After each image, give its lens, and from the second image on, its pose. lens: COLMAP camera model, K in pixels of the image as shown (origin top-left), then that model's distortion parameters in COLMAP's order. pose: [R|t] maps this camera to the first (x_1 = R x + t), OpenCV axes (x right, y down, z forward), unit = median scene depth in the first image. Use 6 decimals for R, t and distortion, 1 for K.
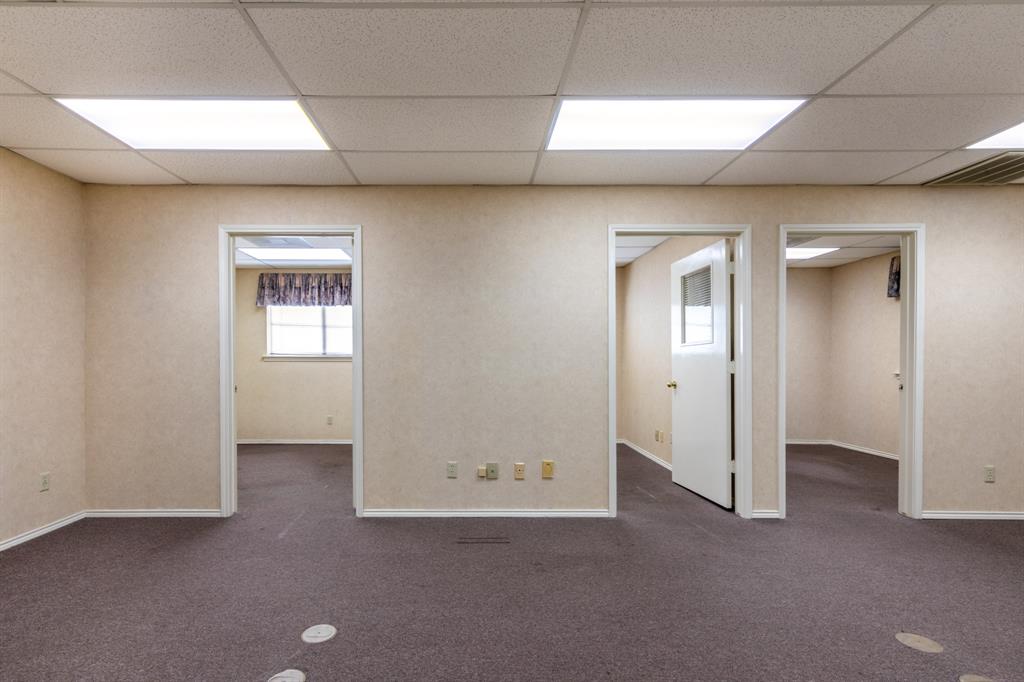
lens RADIAL K [[478.1, 0, 509.9], [0, 478.1, 371.8], [0, 0, 1]] dist [0.002291, 0.000458]
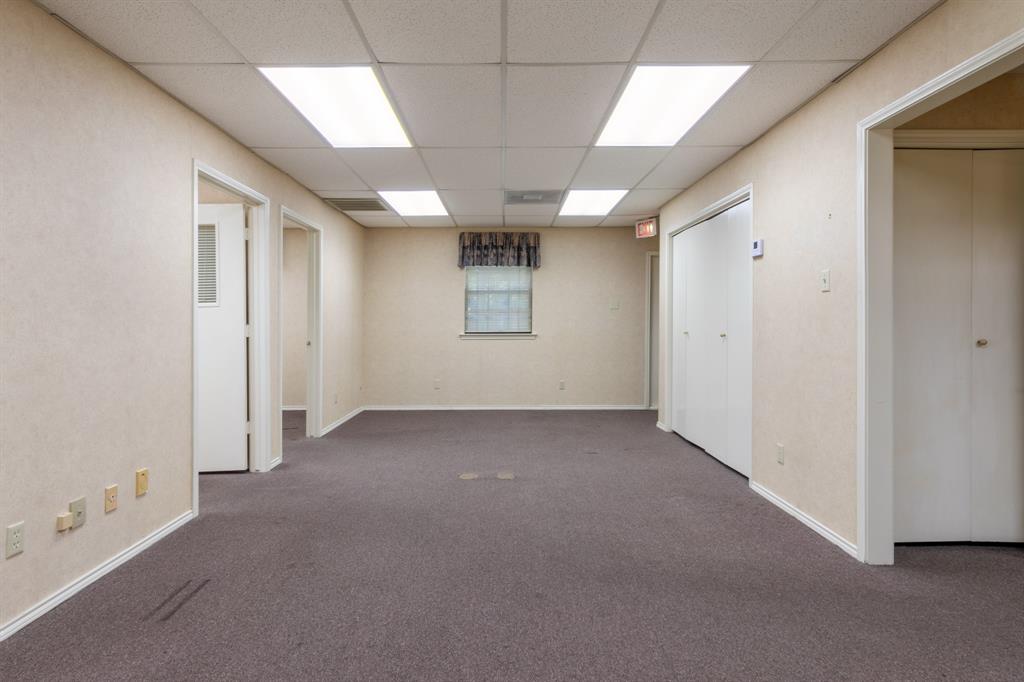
lens RADIAL K [[493.1, 0, 509.5], [0, 493.1, 322.0], [0, 0, 1]] dist [0.000637, -0.000288]
pose [[0.029170, 0.001106, 0.999574, -1.292171], [0.015345, 0.999881, -0.001554, -0.039019], [-0.999457, 0.015384, 0.029149, 0.921680]]
